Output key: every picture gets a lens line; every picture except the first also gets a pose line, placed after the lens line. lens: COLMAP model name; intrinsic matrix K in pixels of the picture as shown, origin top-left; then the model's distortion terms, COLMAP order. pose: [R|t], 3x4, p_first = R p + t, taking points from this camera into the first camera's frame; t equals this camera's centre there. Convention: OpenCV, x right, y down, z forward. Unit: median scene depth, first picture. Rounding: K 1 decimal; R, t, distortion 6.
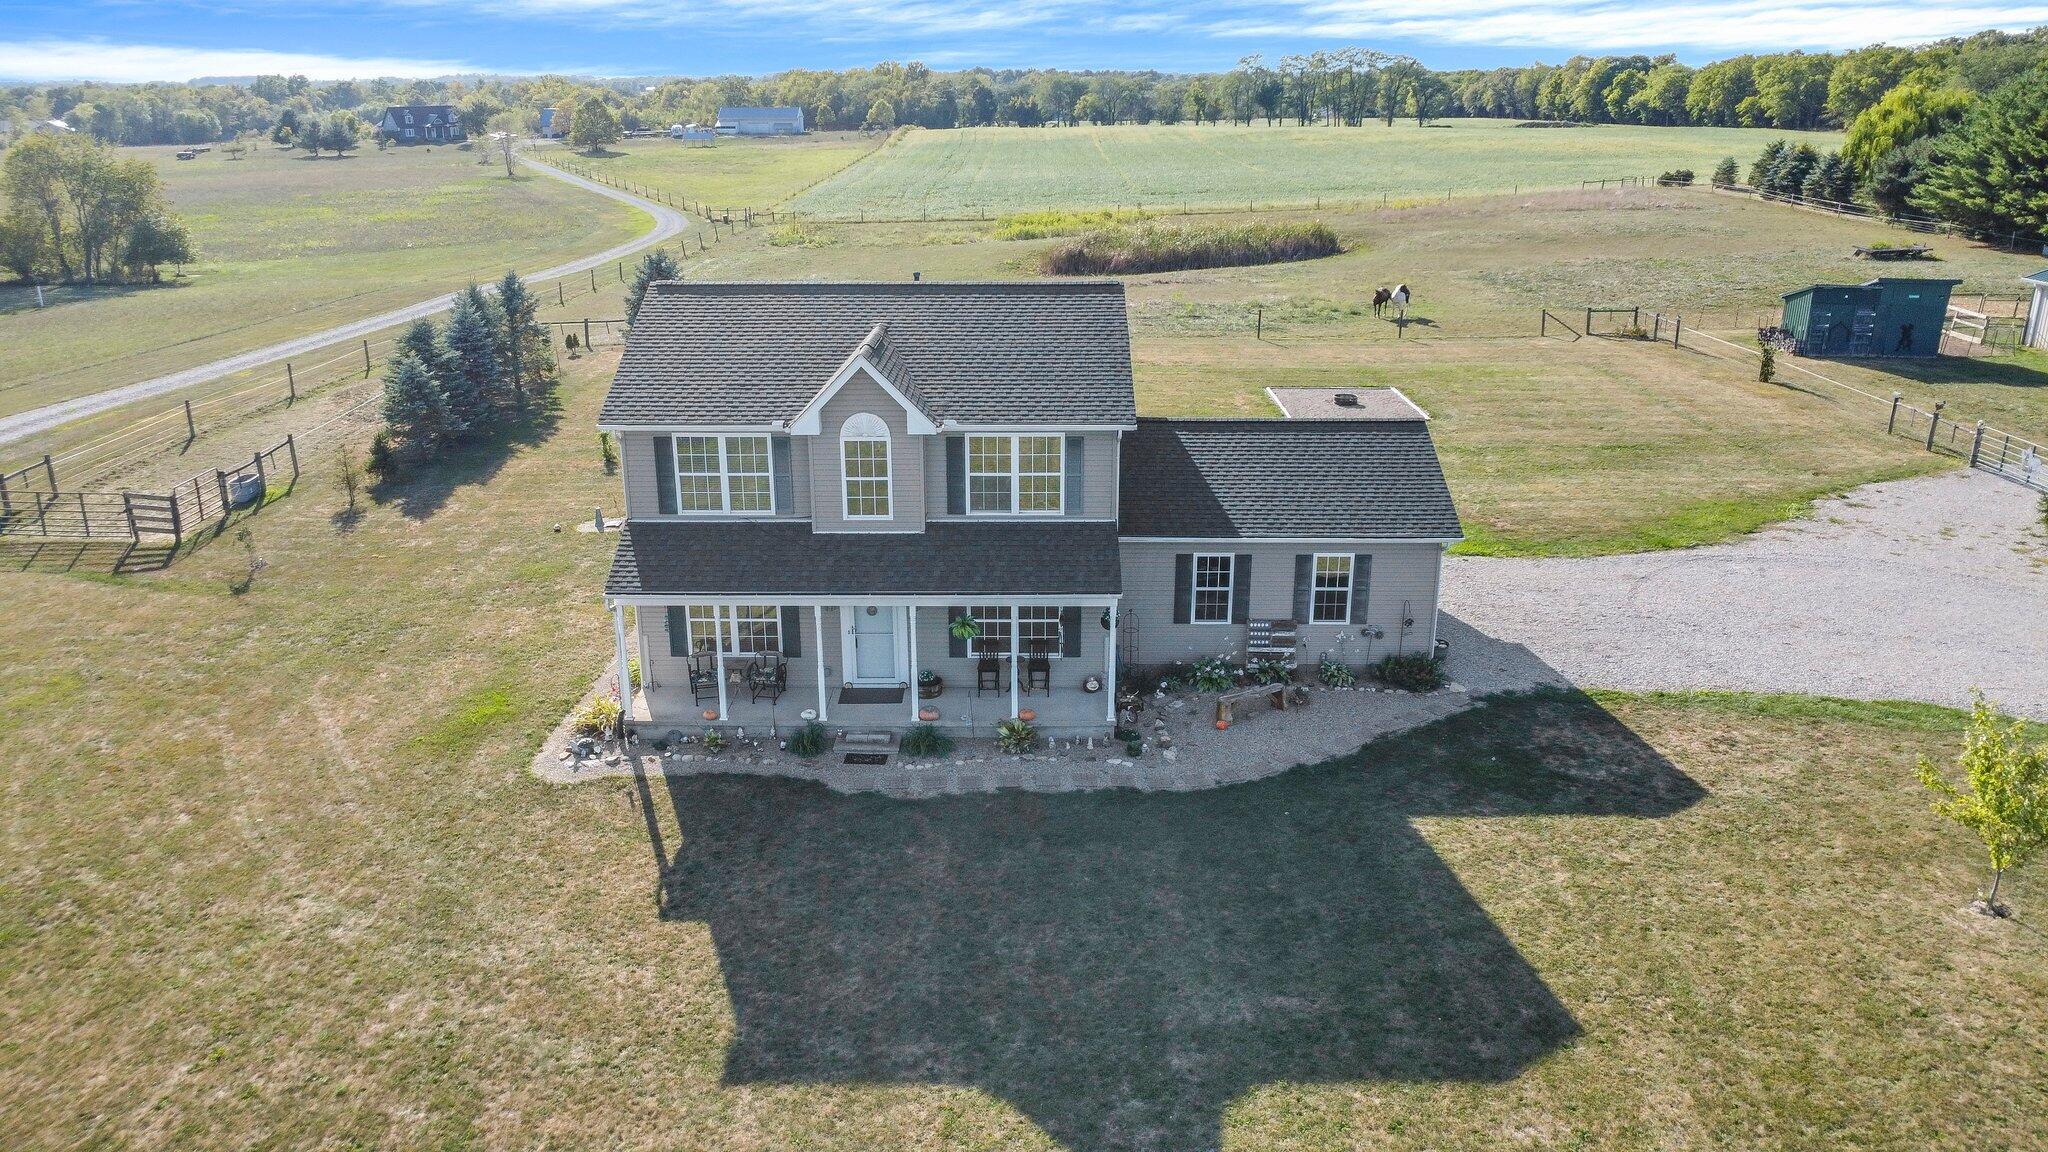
lens RADIAL K [[1508.1, 0, 1016.2], [0, 1508.1, 523.6], [0, 0, 1]] dist [-0.031125, 0.001011]
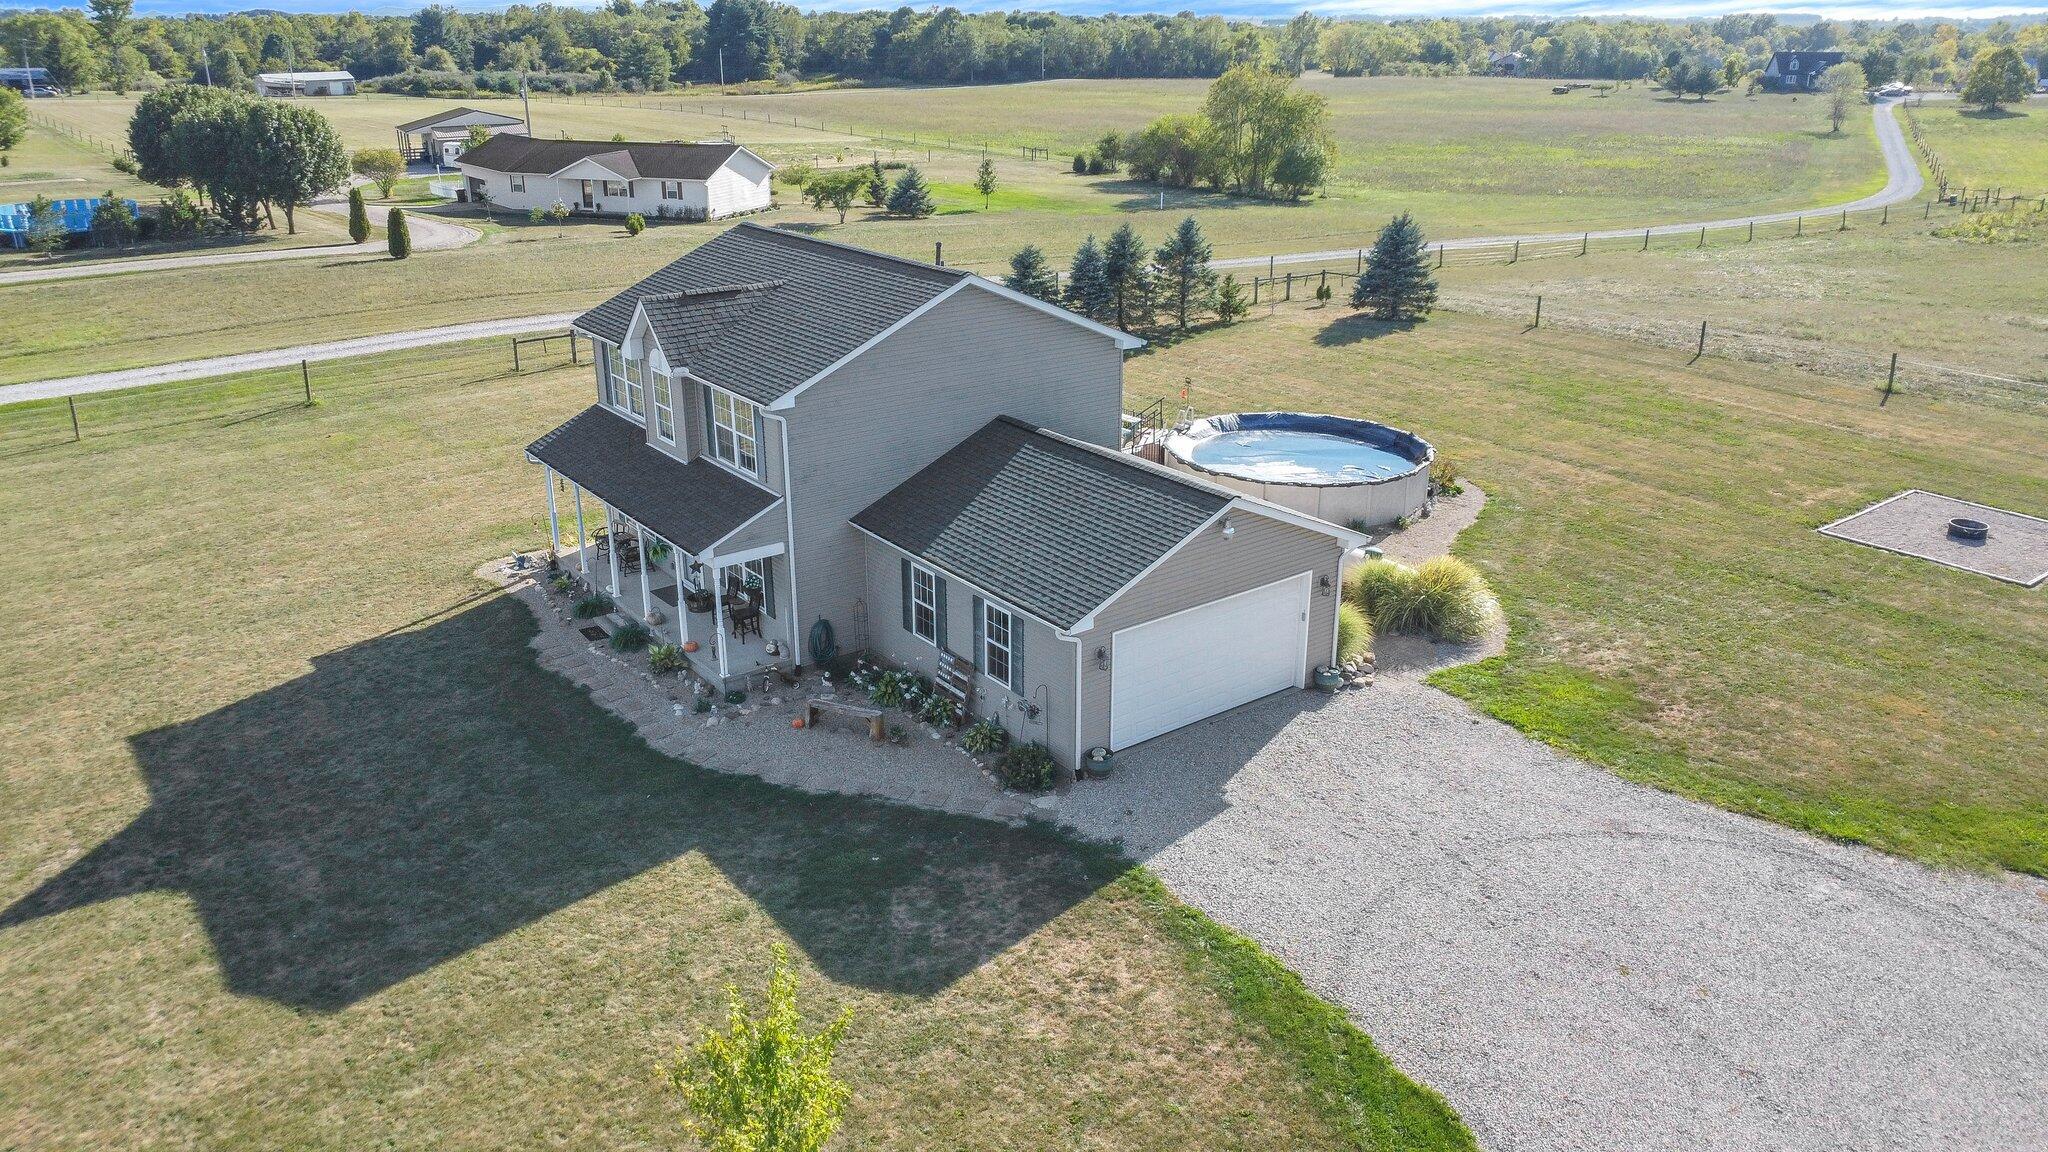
lens RADIAL K [[1518.2, 0, 998.7], [0, 1518.2, 493.4], [0, 0, 1]] dist [-0.037901, -0.000752]
pose [[0.601111, 0.242796, -0.761390, 0.522775], [-0.228419, 0.965185, 0.127449, -0.094335], [0.765827, 0.097305, 0.635642, 0.253596]]
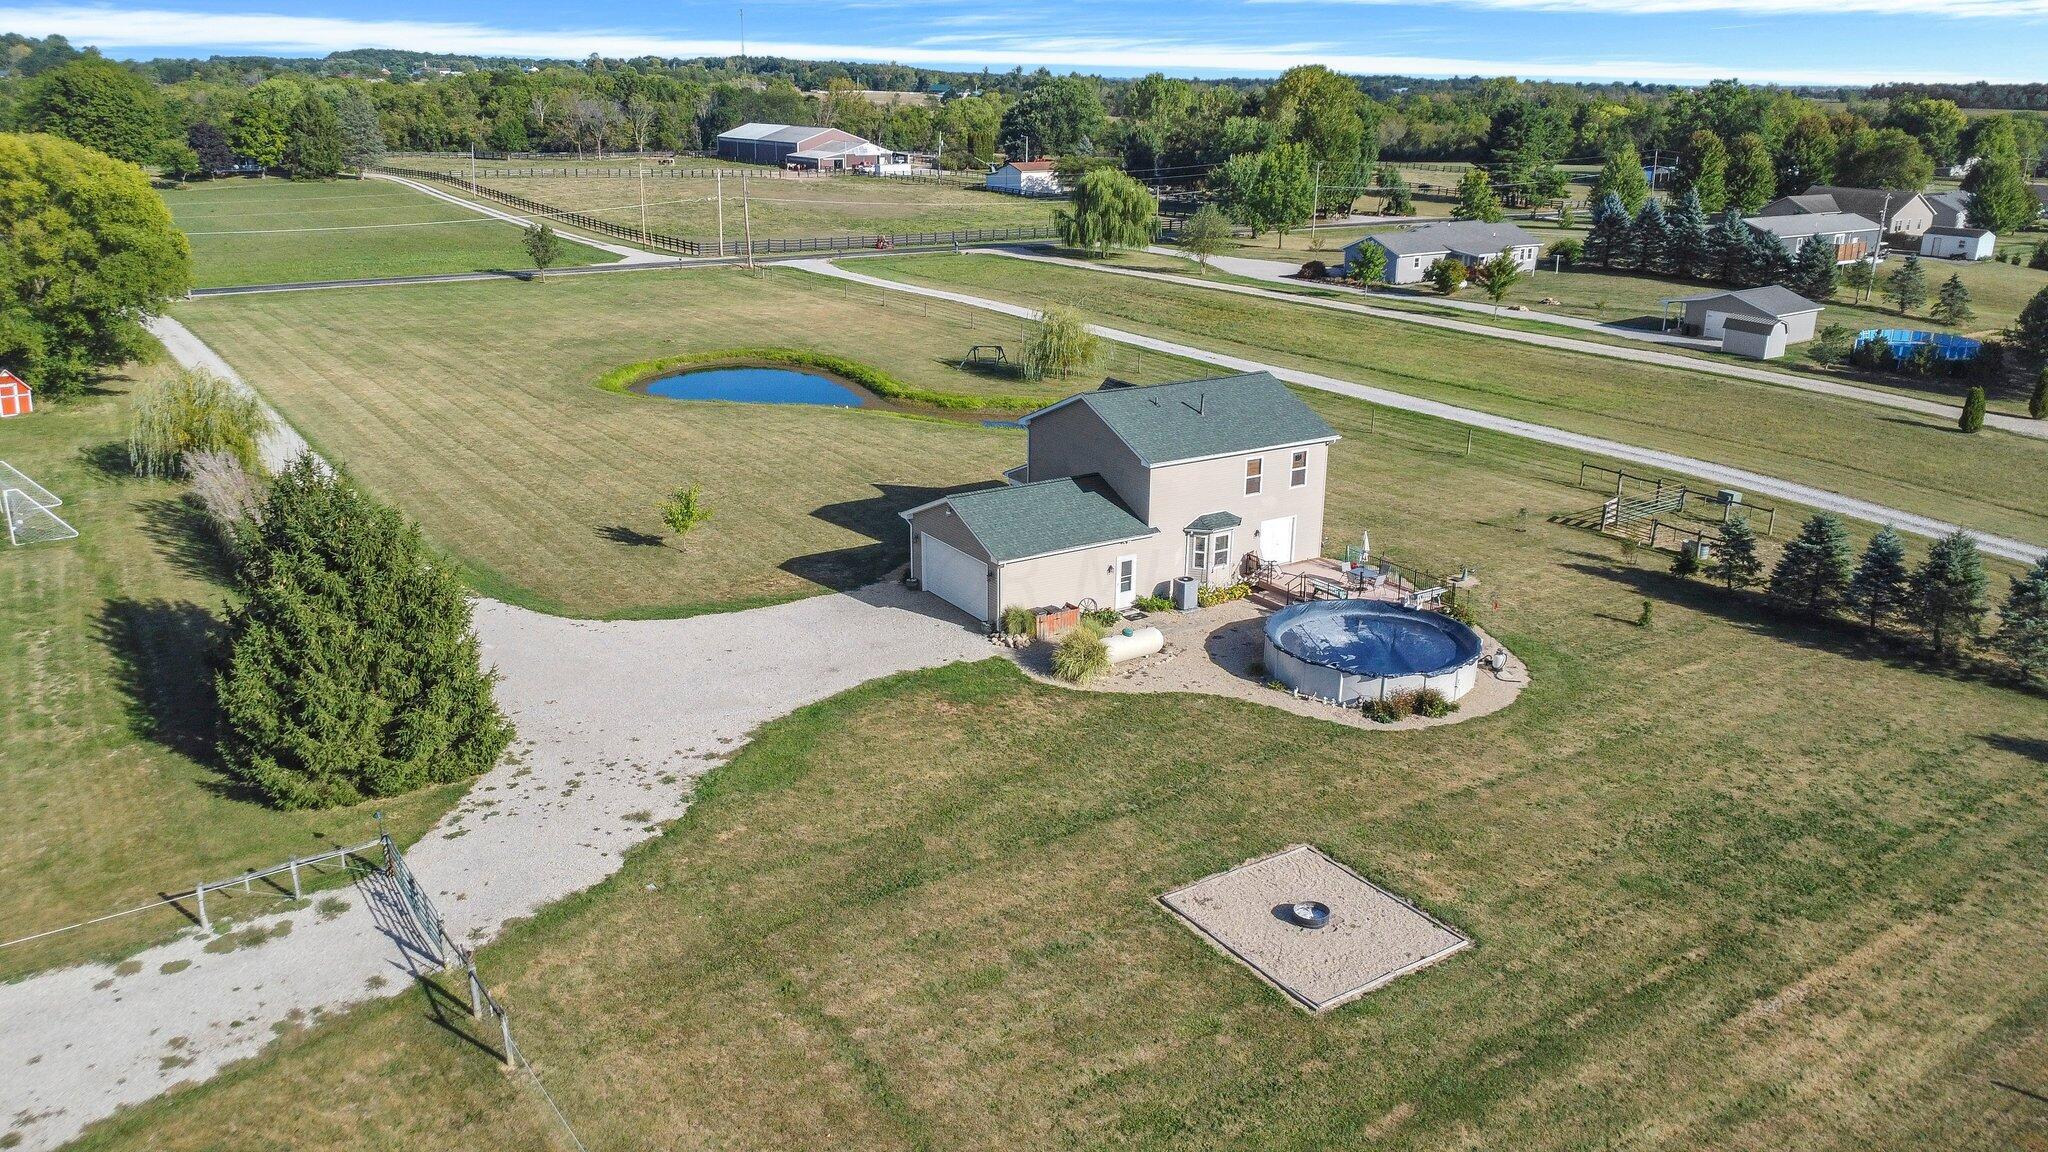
lens RADIAL K [[1479.1, 0, 1024.0], [0, 1479.1, 576.0], [0, 0, 1]] dist [-0.030021, -0.001215]
pose [[-0.834299, 0.171112, -0.524085, 0.706340], [-0.165060, 0.829484, 0.533584, -0.586053], [0.526023, 0.531674, -0.663794, 1.430232]]
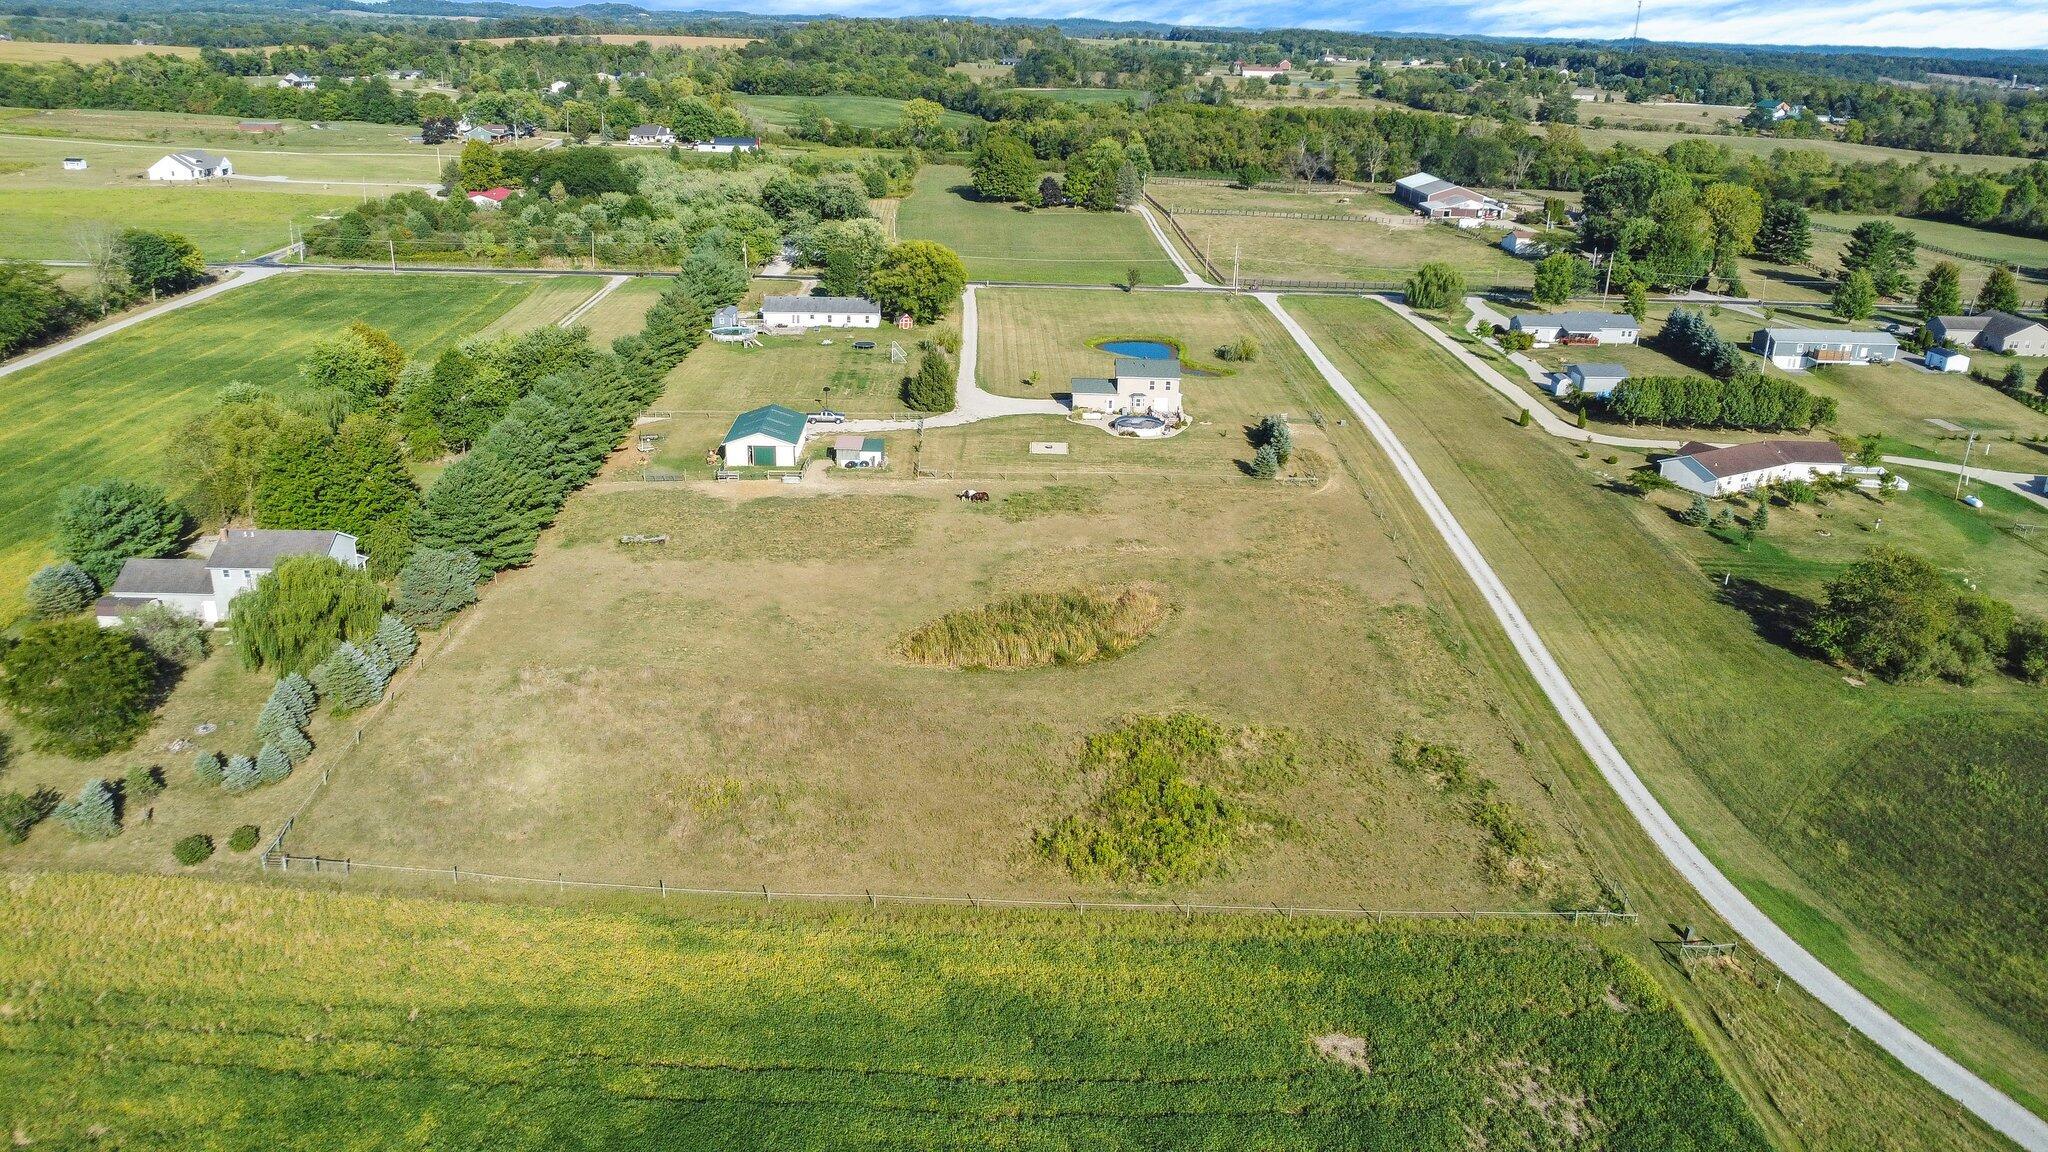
lens RADIAL K [[1484.3, 0, 1024.0], [0, 1484.3, 576.0], [0, 0, 1]] dist [-0.022583, 0.003178]
pose [[-0.999824, -0.018734, 0.000106, 0.307275], [-0.014865, 0.796760, 0.604114, -2.277877], [-0.011402, 0.604006, -0.796898, 4.591076]]
